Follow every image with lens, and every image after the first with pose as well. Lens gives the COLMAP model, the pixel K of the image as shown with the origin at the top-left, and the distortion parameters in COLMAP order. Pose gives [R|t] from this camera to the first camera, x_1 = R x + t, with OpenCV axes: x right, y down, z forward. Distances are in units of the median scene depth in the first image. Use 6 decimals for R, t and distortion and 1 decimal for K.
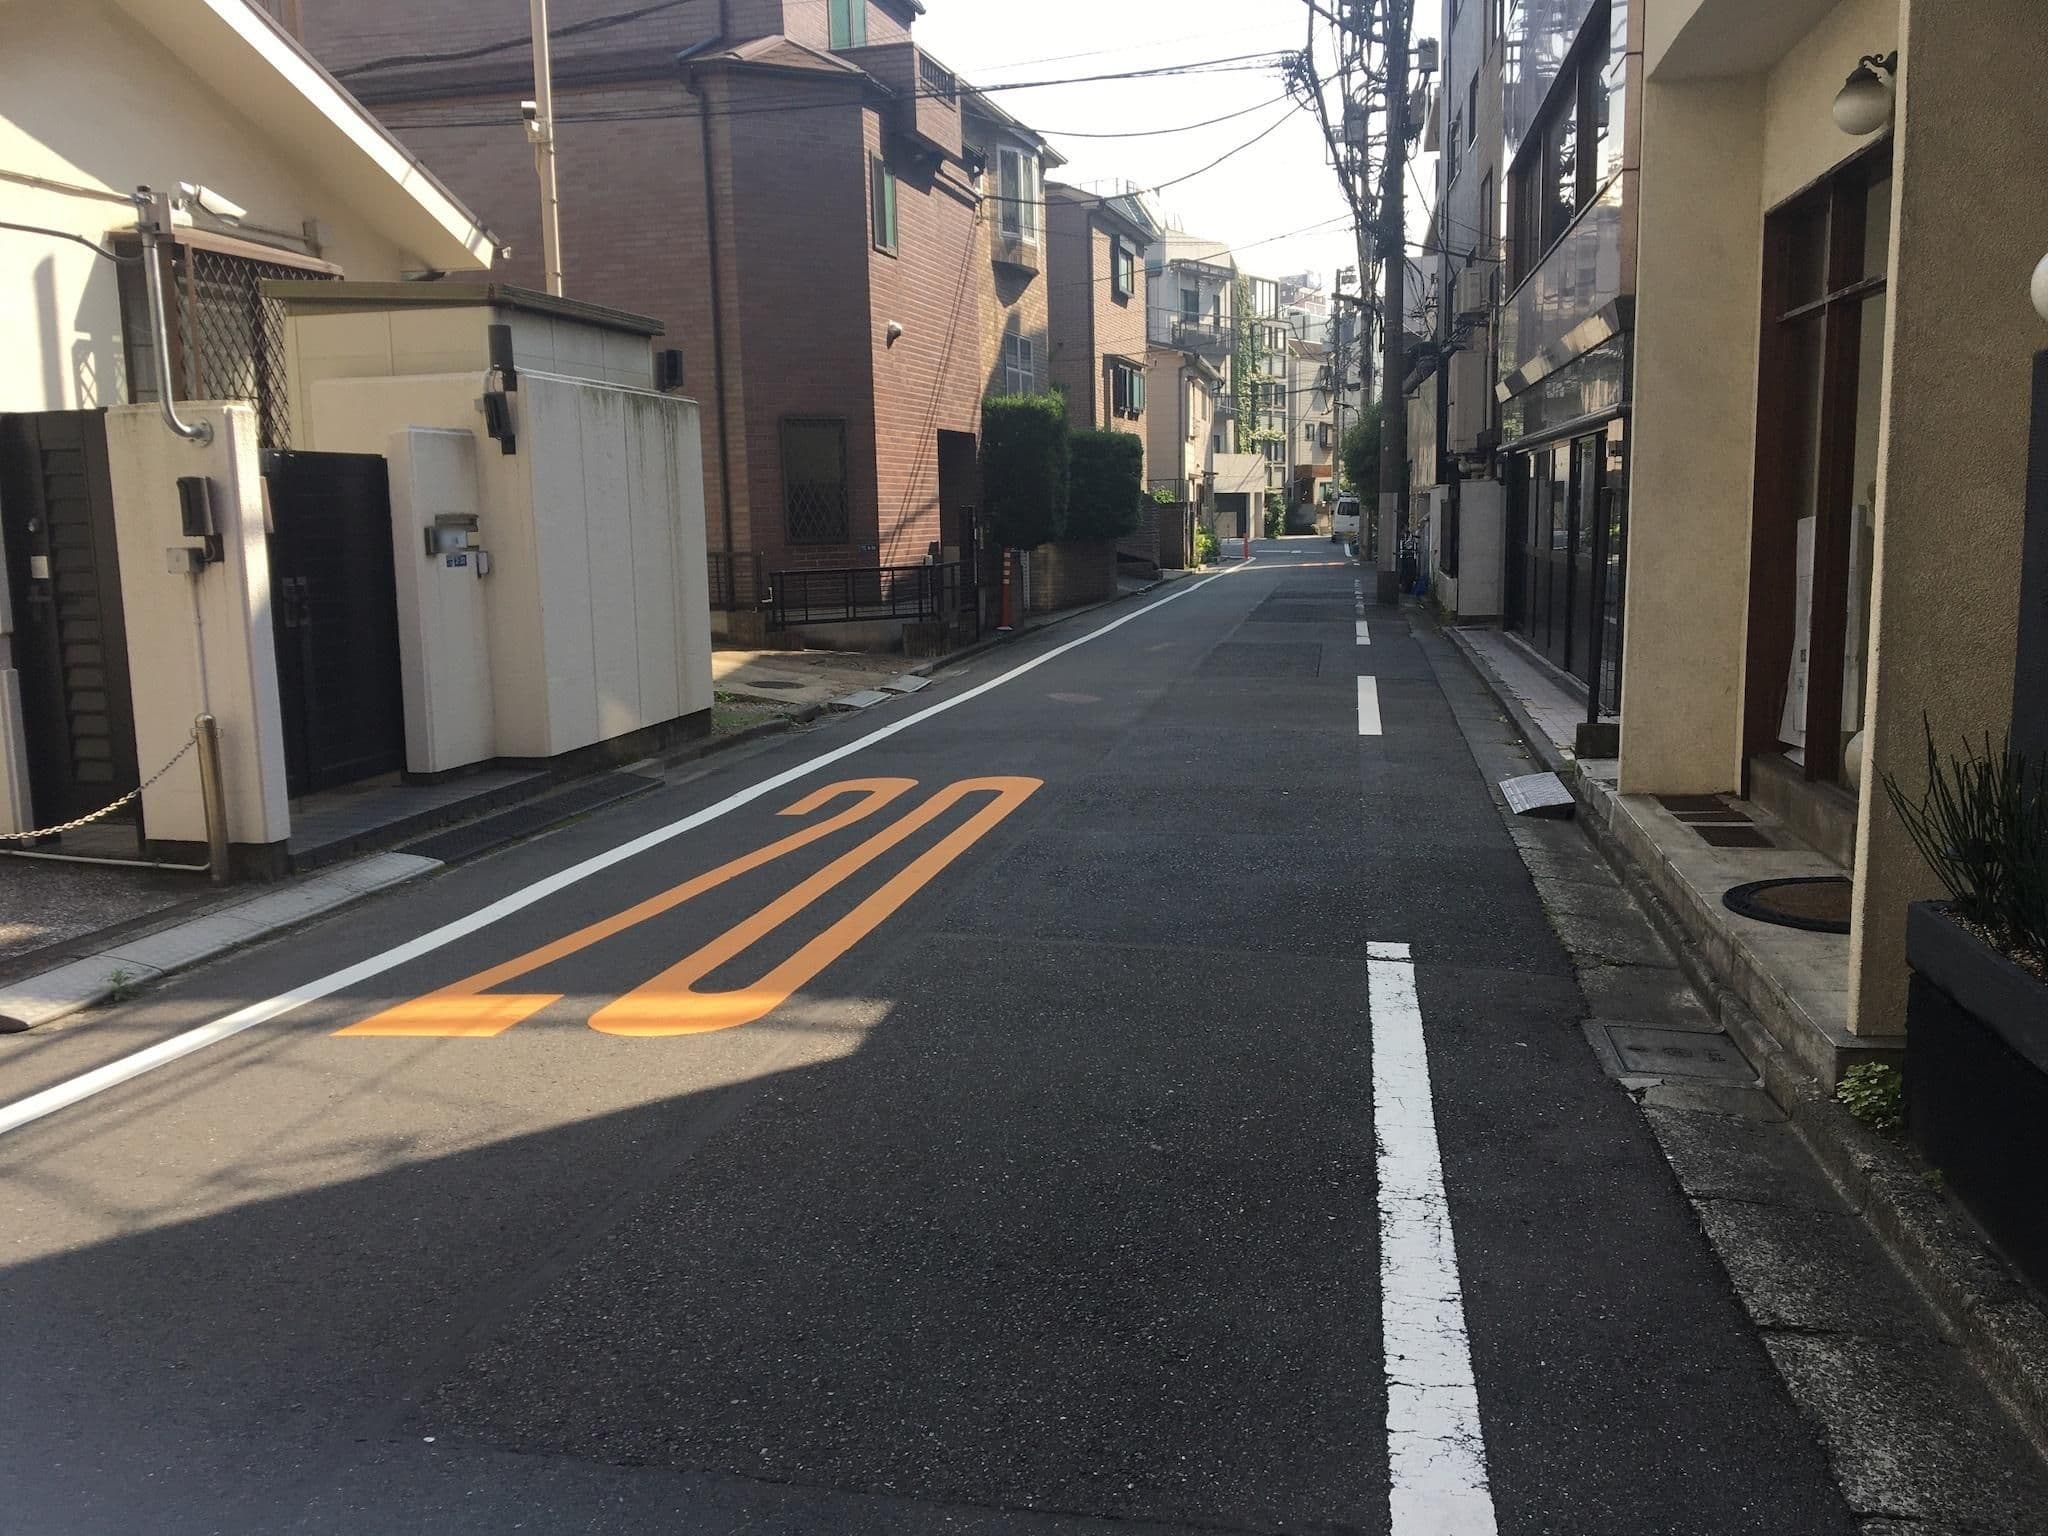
lens RADIAL K [[1658.5, 0, 971.6], [0, 1658.5, 751.0], [0, 0, 1]] dist [0.041560, -0.048110]
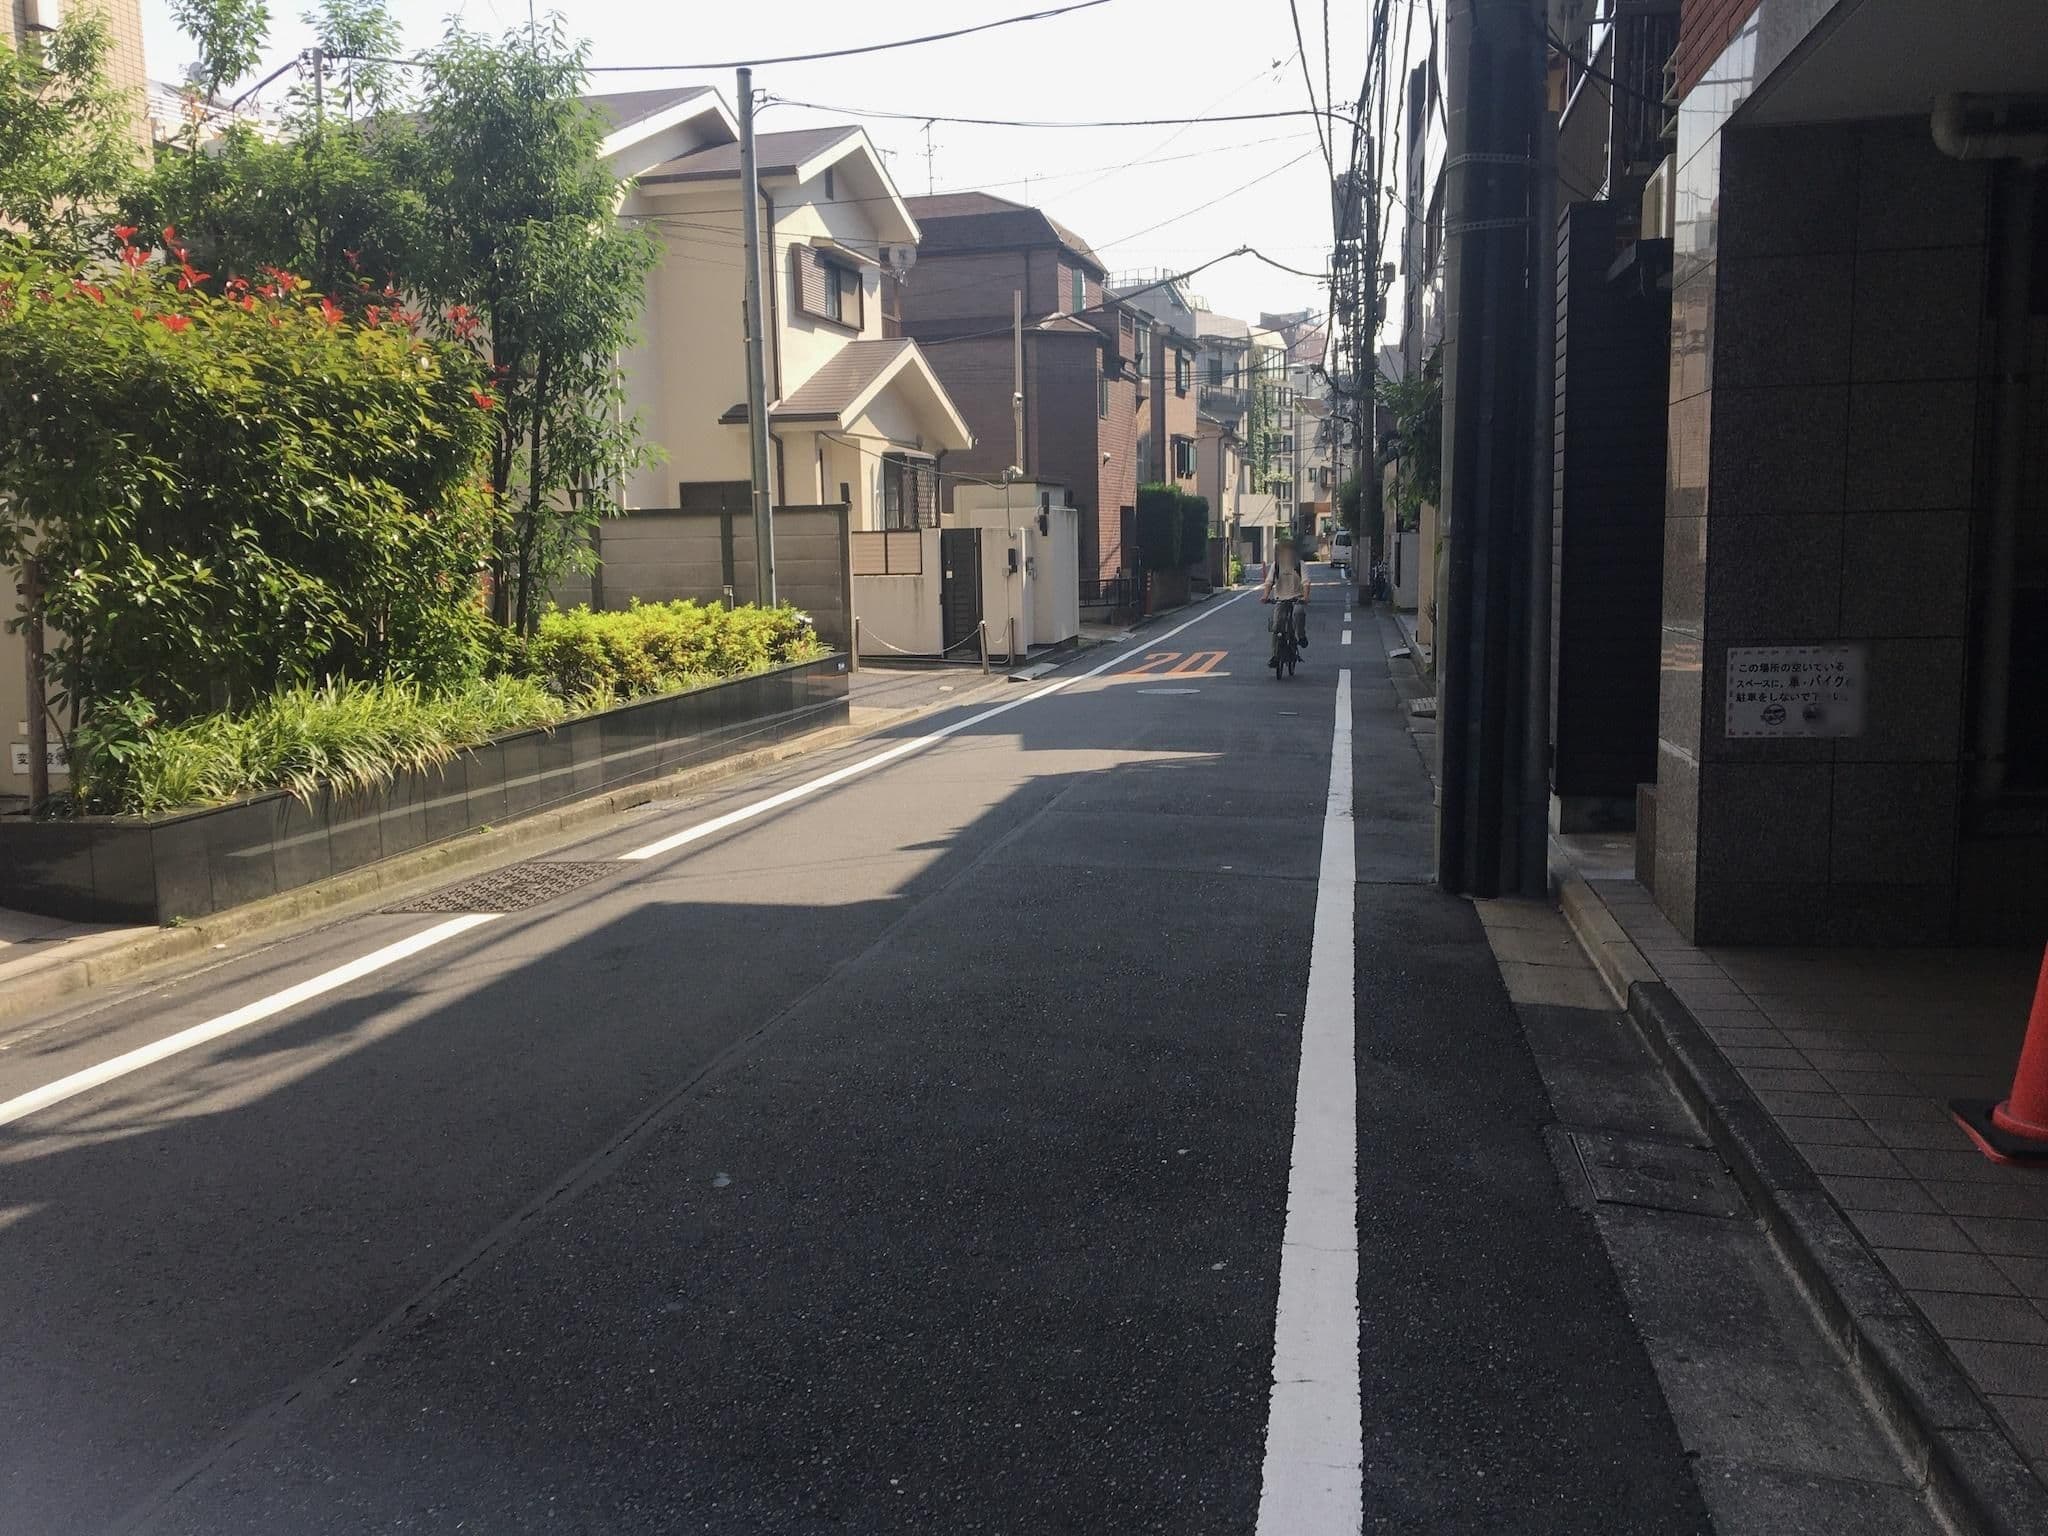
lens RADIAL K [[1658.5, 0, 1018.3], [0, 1658.5, 780.8], [0, 0, 1]] dist [0.041560, -0.048110]
pose [[0.999601, 0.001202, 0.028232, -0.210854], [-0.001305, 0.999993, 0.003629, 0.120277], [-0.028228, -0.003665, 0.999595, -0.961736]]
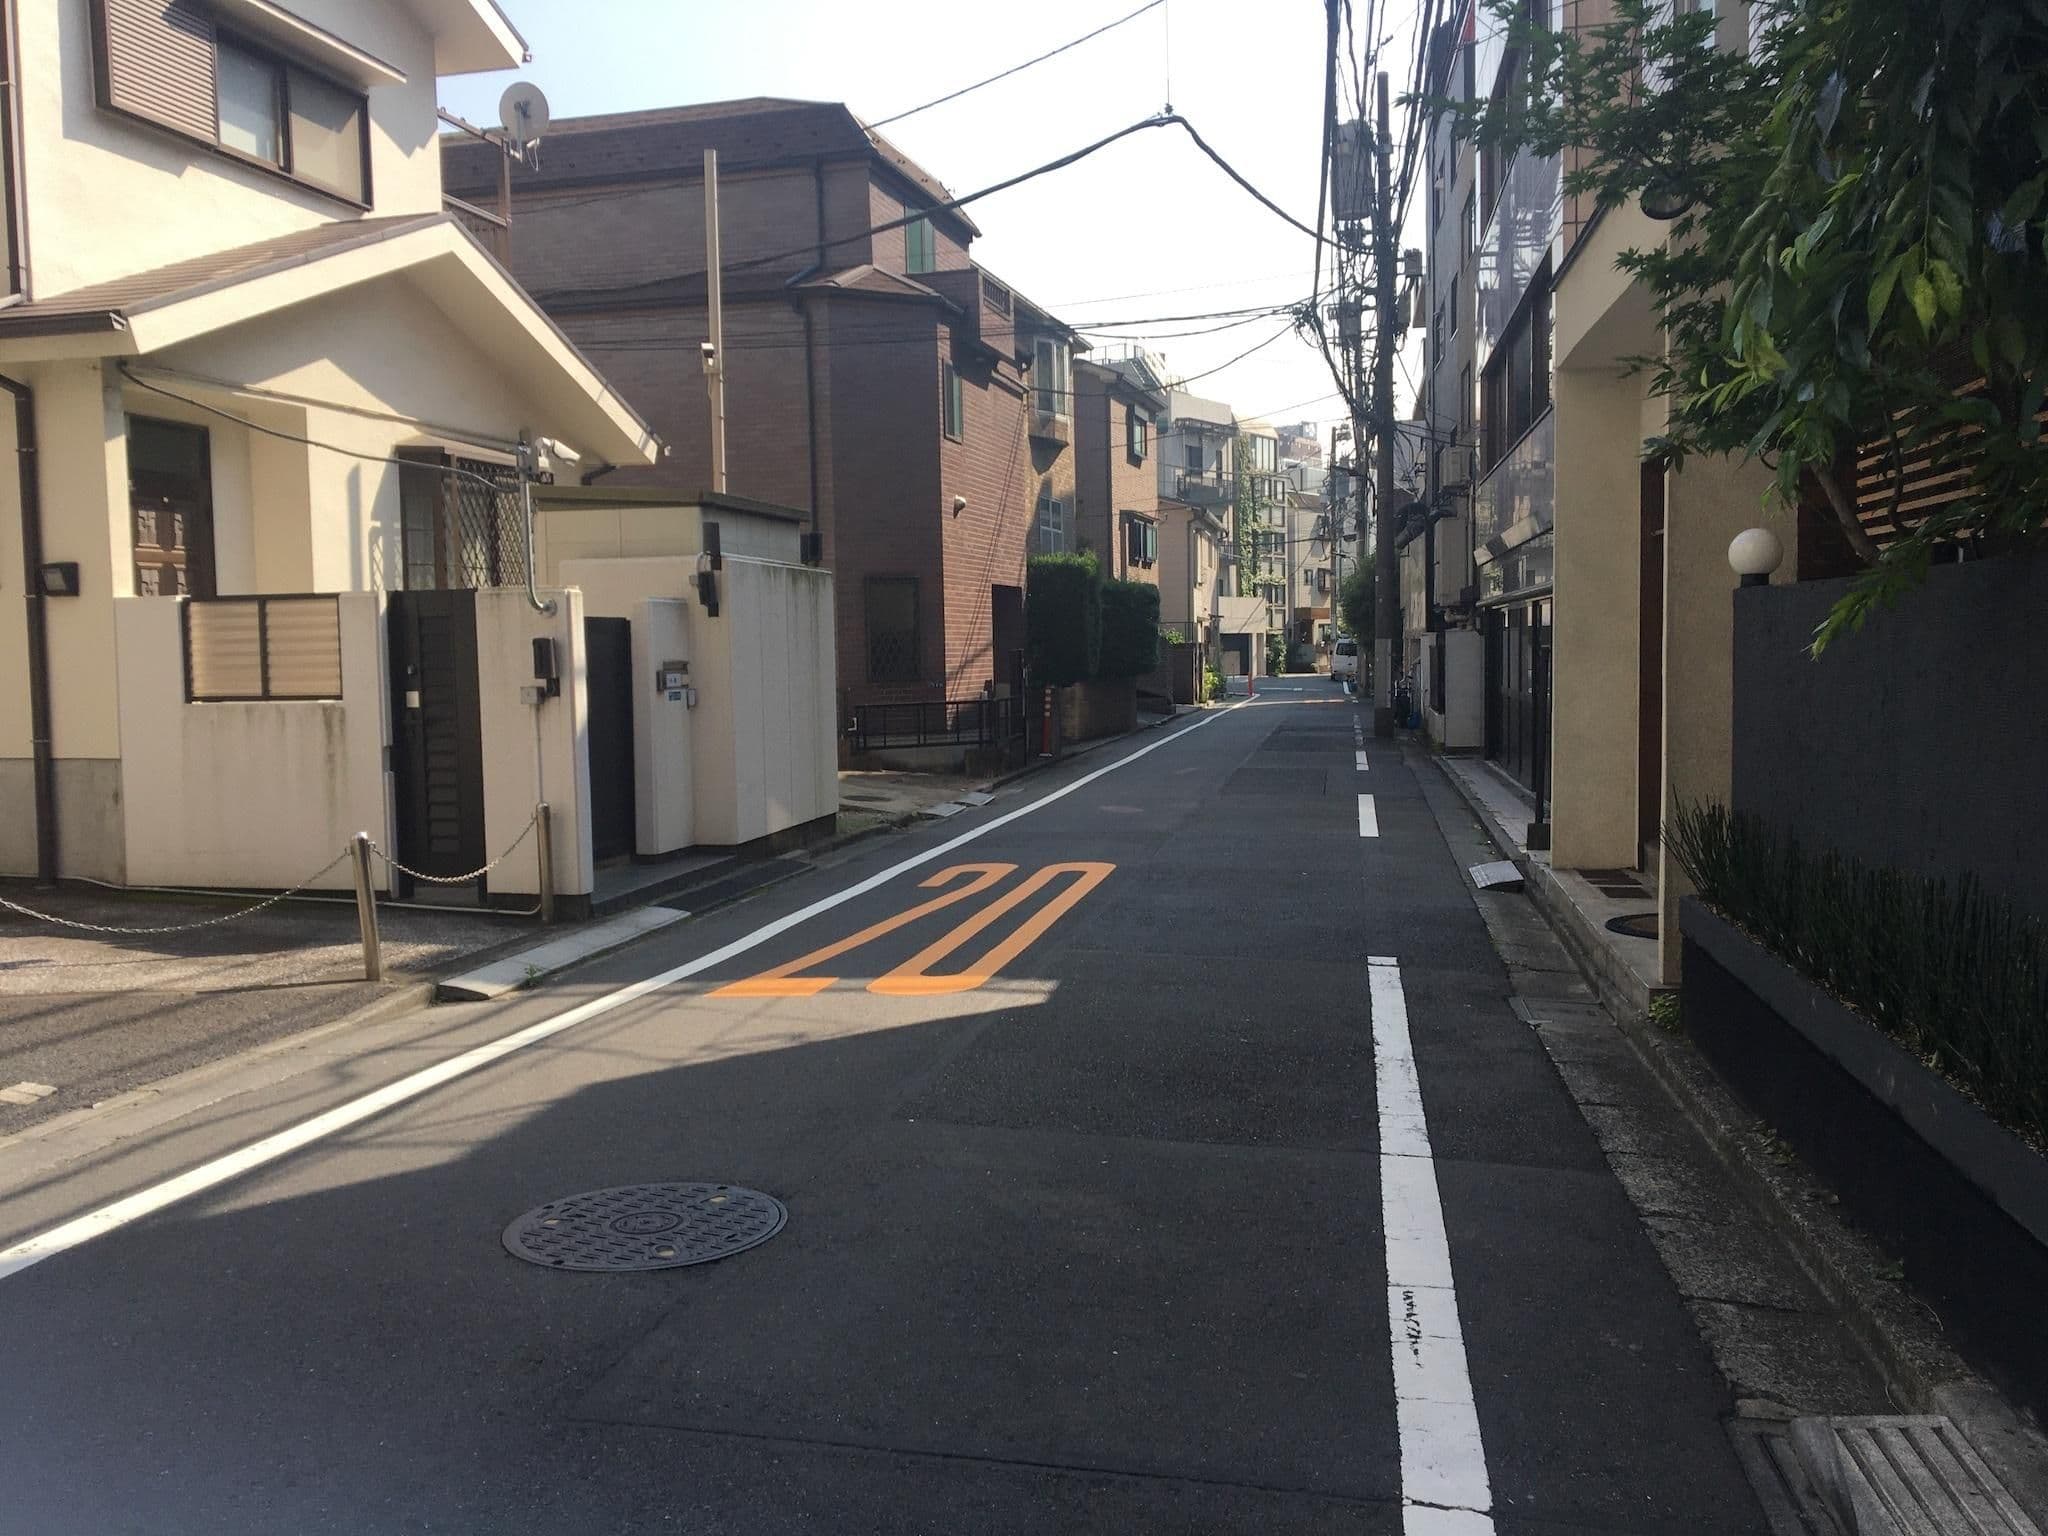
lens RADIAL K [[1621.8, 0, 927.1], [0, 1621.8, 740.2], [0, 0, 1]] dist [0.055159, -0.001555]
pose [[0.999512, 0.006444, -0.030560, -0.034514], [-0.009059, 0.996237, -0.086194, 0.016212], [0.029889, 0.086428, 0.995810, -0.147020]]
